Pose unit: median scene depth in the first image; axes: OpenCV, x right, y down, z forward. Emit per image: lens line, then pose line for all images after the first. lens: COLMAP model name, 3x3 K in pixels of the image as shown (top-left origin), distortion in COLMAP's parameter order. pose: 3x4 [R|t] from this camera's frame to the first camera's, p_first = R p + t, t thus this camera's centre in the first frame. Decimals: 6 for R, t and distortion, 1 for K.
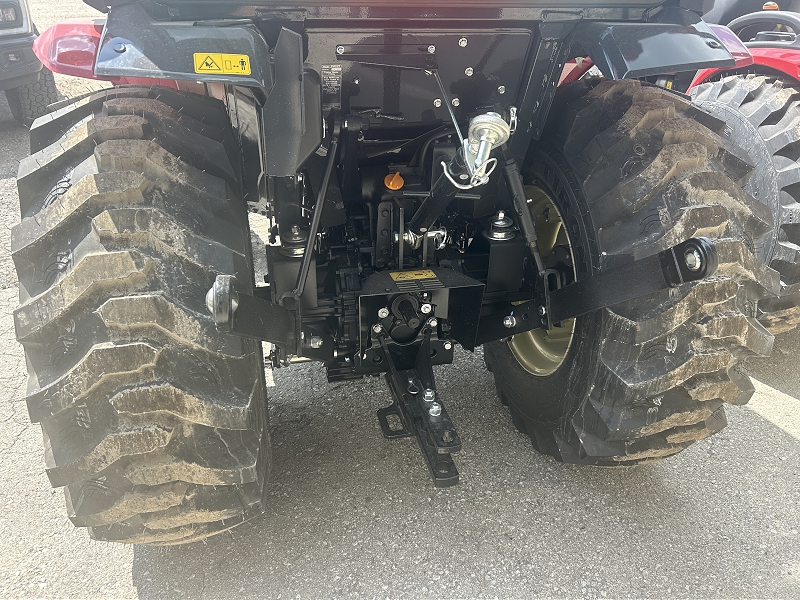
lens RADIAL K [[604.7, 0, 400.0], [0, 604.7, 300.0], [0, 0, 1]] dist [0.070074, -0.081994]
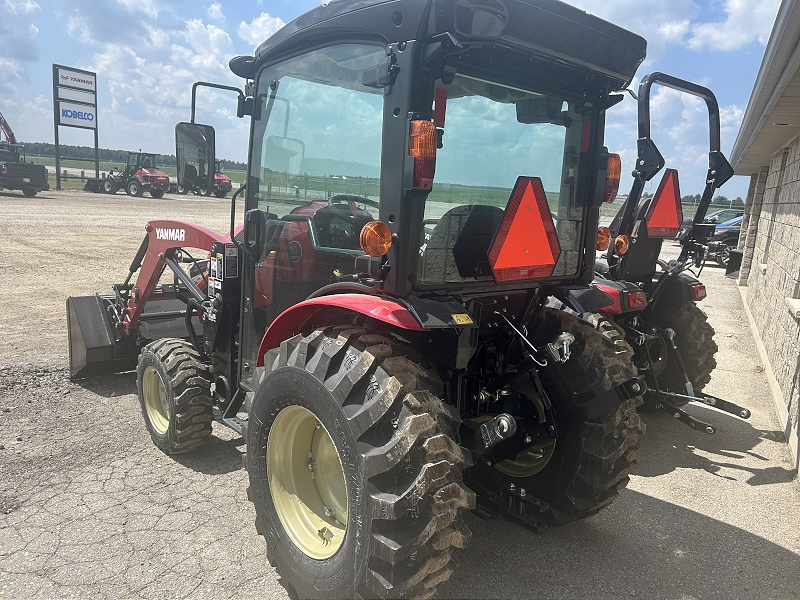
lens RADIAL K [[604.7, 0, 400.0], [0, 604.7, 300.0], [0, 0, 1]] dist [0.070074, -0.081994]
pose [[0.888108, -0.041730, 0.457737, -1.120696], [0.176257, 0.950658, -0.255308, 0.043062], [-0.424497, 0.307420, 0.851642, -0.565888]]
